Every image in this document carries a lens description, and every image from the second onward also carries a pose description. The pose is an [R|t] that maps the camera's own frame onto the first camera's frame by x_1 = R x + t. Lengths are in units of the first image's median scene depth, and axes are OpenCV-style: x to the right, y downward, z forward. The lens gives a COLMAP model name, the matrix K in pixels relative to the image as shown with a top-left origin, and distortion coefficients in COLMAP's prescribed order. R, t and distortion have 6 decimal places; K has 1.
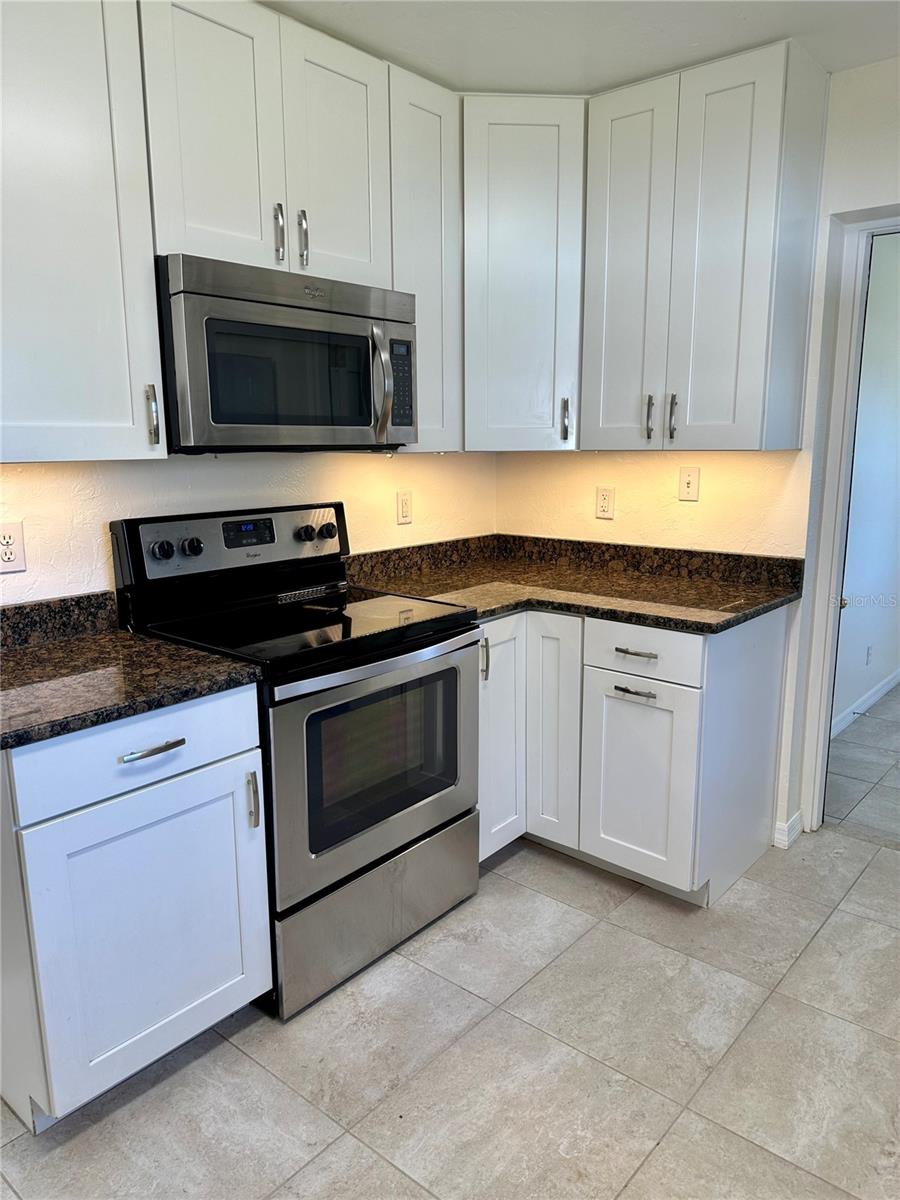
lens RADIAL K [[857.0, 0, 451.3], [0, 857.0, 606.0], [0, 0, 1]] dist [0.061178, -0.055077]
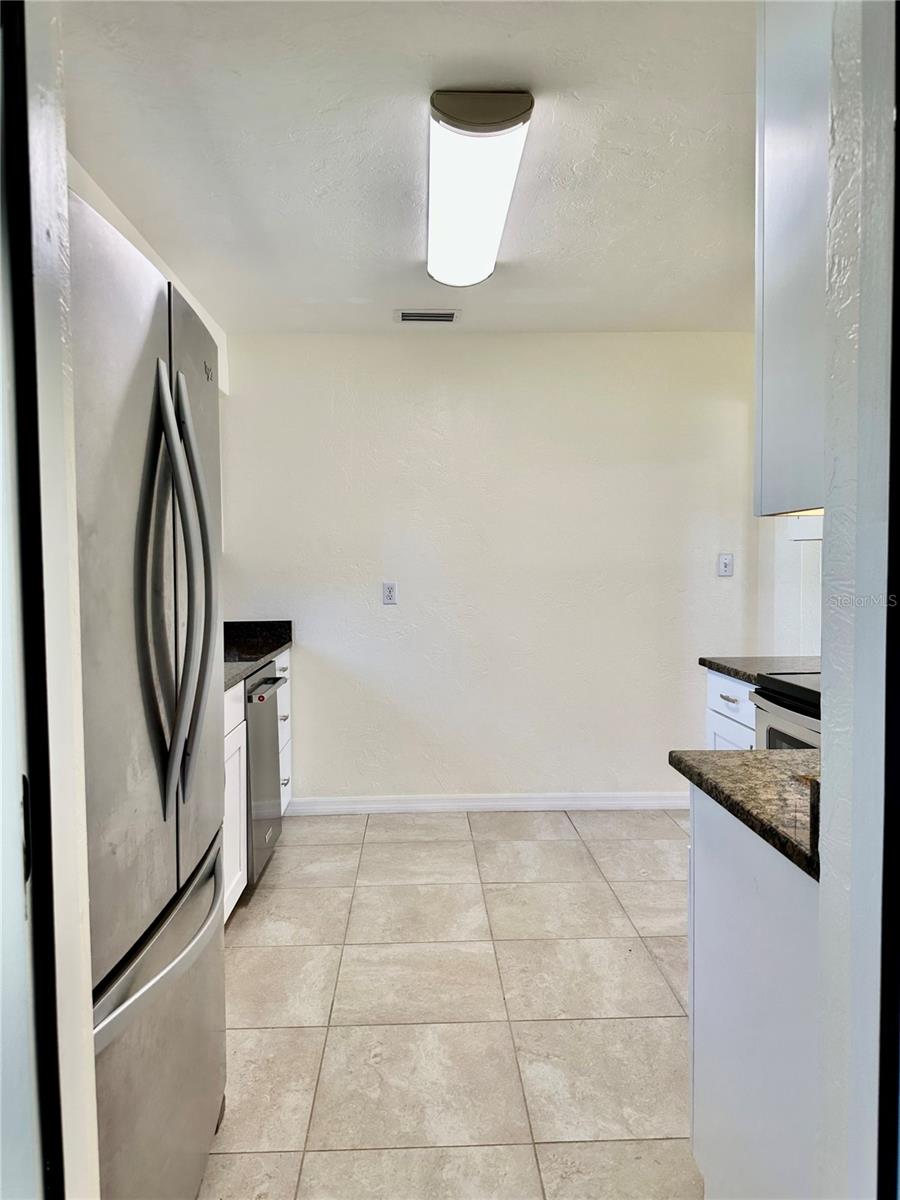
lens RADIAL K [[857.0, 0, 444.0], [0, 857.0, 597.7], [0, 0, 1]] dist [0.061178, -0.055077]
pose [[-0.740011, 0.042019, -0.671281, 1.169281], [-0.121213, 0.973374, 0.194552, -0.280509], [0.661582, 0.225338, -0.715214, 1.695206]]
